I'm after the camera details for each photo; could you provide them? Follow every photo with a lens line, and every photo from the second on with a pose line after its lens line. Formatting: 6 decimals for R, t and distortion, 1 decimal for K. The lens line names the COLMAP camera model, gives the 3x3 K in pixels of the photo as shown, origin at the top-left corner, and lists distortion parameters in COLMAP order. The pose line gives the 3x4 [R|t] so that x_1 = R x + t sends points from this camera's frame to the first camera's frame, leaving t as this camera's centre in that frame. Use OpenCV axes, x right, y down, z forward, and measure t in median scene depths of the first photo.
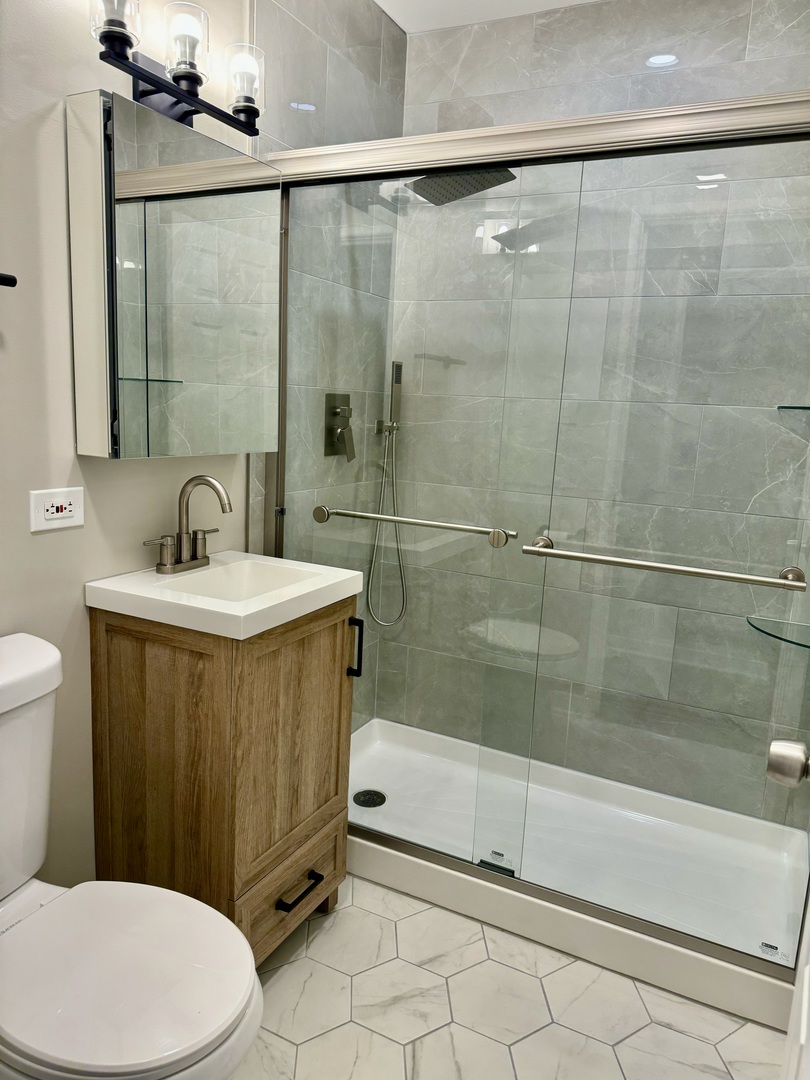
lens RADIAL K [[780.5, 0, 405.0], [0, 780.5, 540.0], [0, 0, 1]] dist [0.035794, -0.041067]
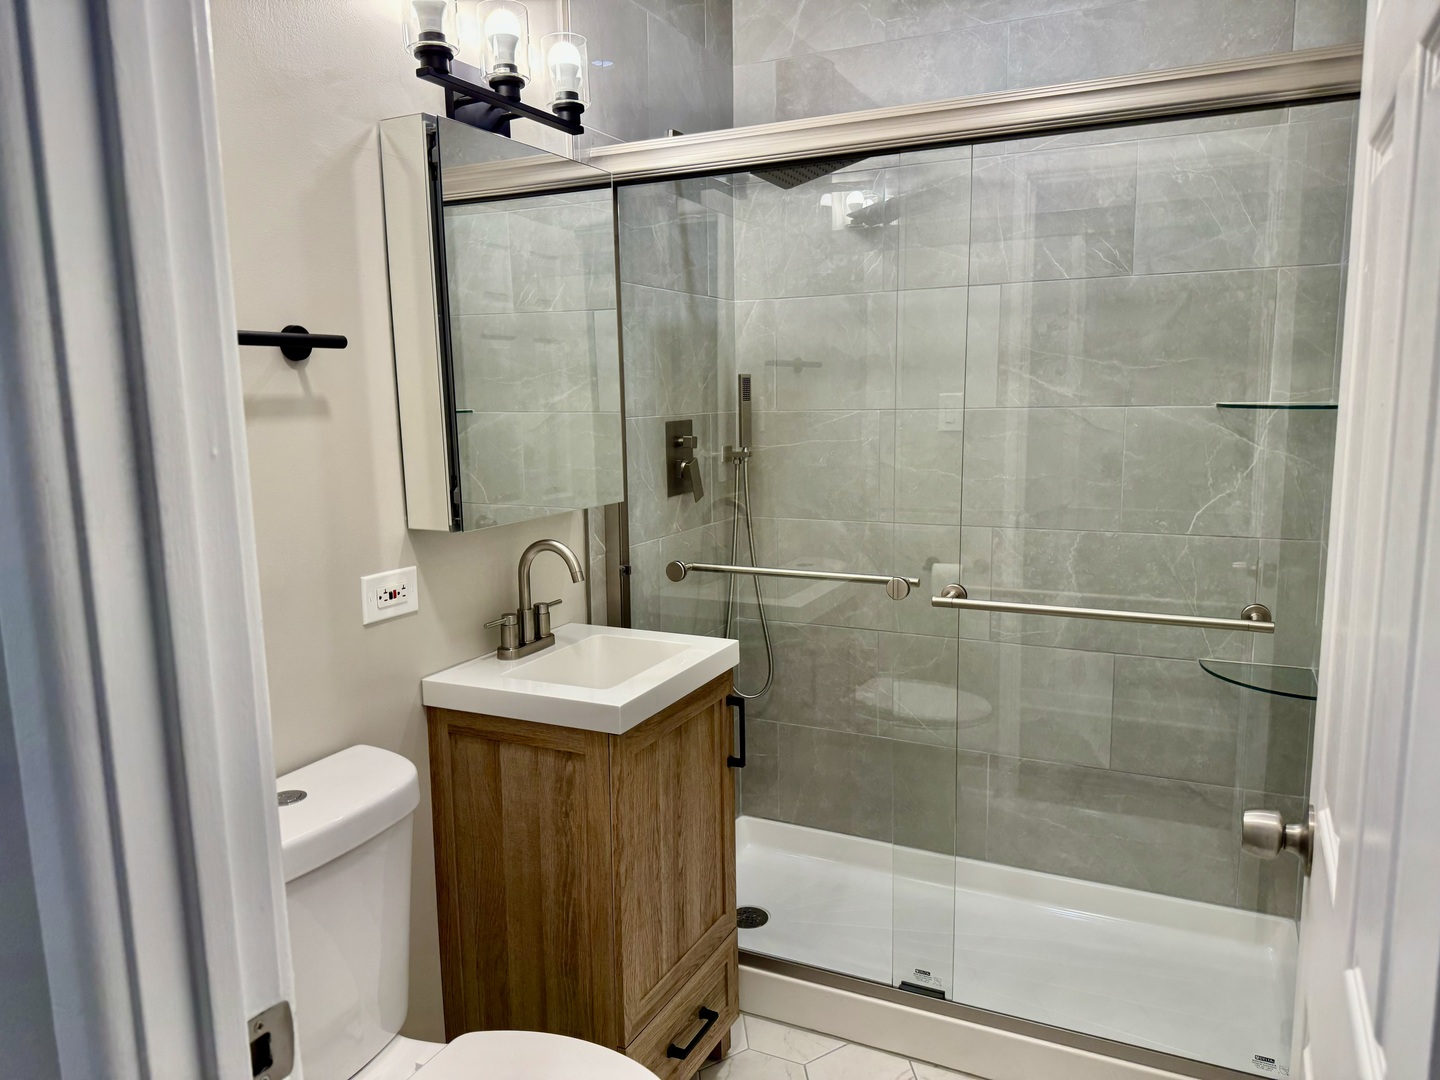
lens RADIAL K [[1040.7, 0, 720.0], [0, 1040.7, 540.0], [0, 0, 1]] dist [0.035794, -0.041067]
pose [[0.997746, -0.066800, 0.006346, -0.073959], [0.066958, 0.997326, -0.029266, -0.034339], [-0.004374, 0.029625, 0.999552, -0.111113]]
